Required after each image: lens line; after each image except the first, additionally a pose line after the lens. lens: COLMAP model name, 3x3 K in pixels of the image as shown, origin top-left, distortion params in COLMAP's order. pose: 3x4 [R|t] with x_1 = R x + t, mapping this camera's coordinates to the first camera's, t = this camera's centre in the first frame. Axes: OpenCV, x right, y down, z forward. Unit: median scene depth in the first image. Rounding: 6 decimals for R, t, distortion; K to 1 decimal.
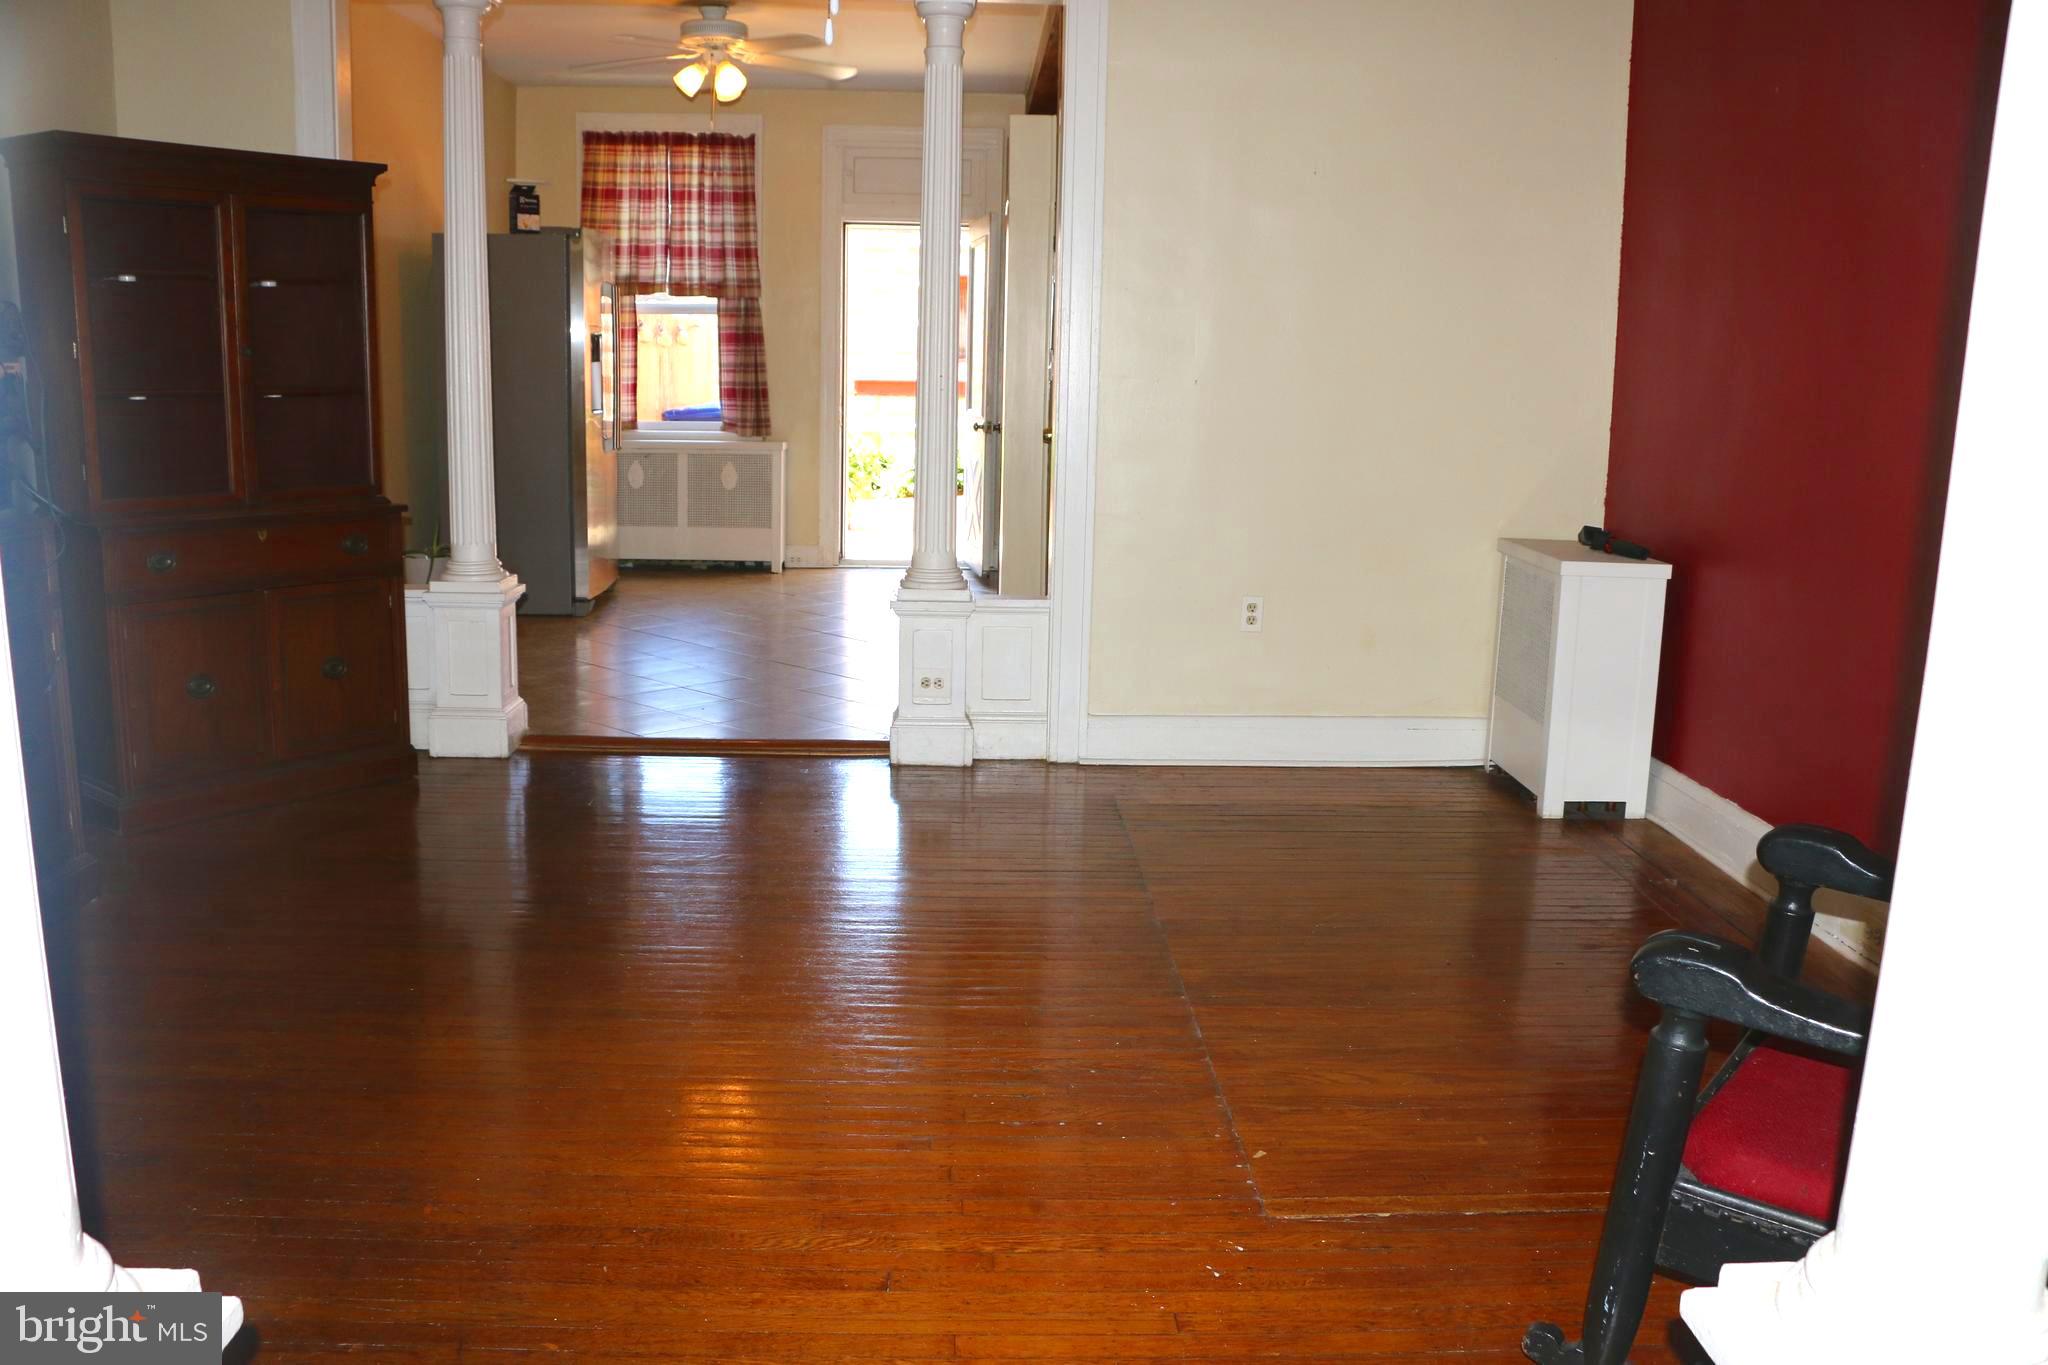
lens RADIAL K [[1651.6, 0, 1024.0], [0, 1651.6, 682.5], [0, 0, 1]] dist [-0.179350, 0.143415]
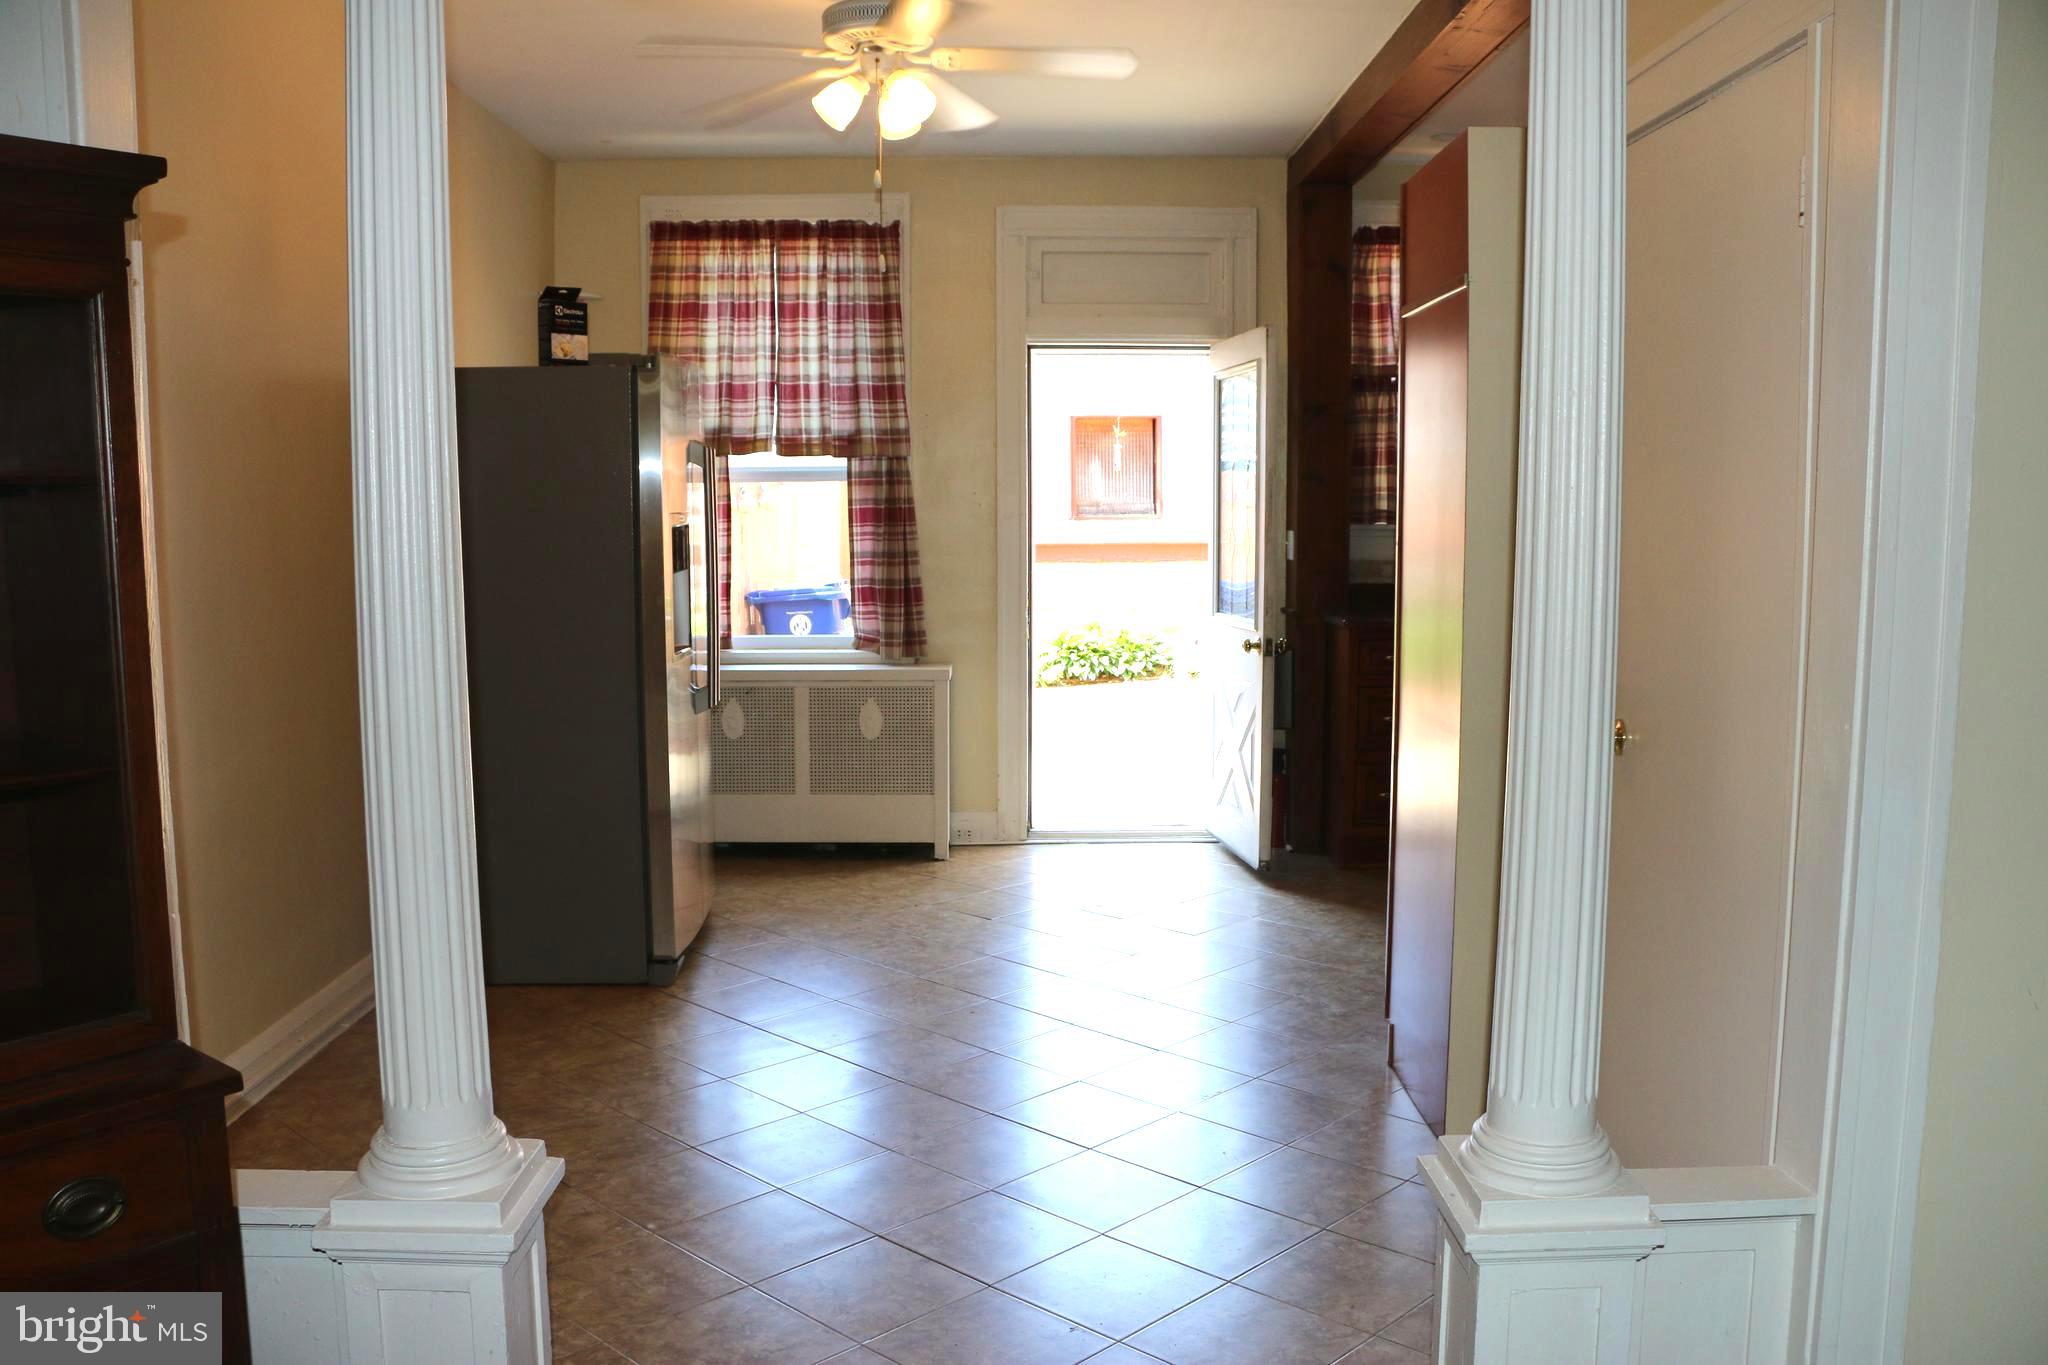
lens RADIAL K [[1651.6, 0, 1024.0], [0, 1651.6, 682.5], [0, 0, 1]] dist [-0.179350, 0.143415]
pose [[0.999310, -0.020999, -0.030622, -0.095602], [0.018453, 0.996530, -0.081163, -0.084833], [0.032220, 0.080542, 0.996230, 0.321801]]
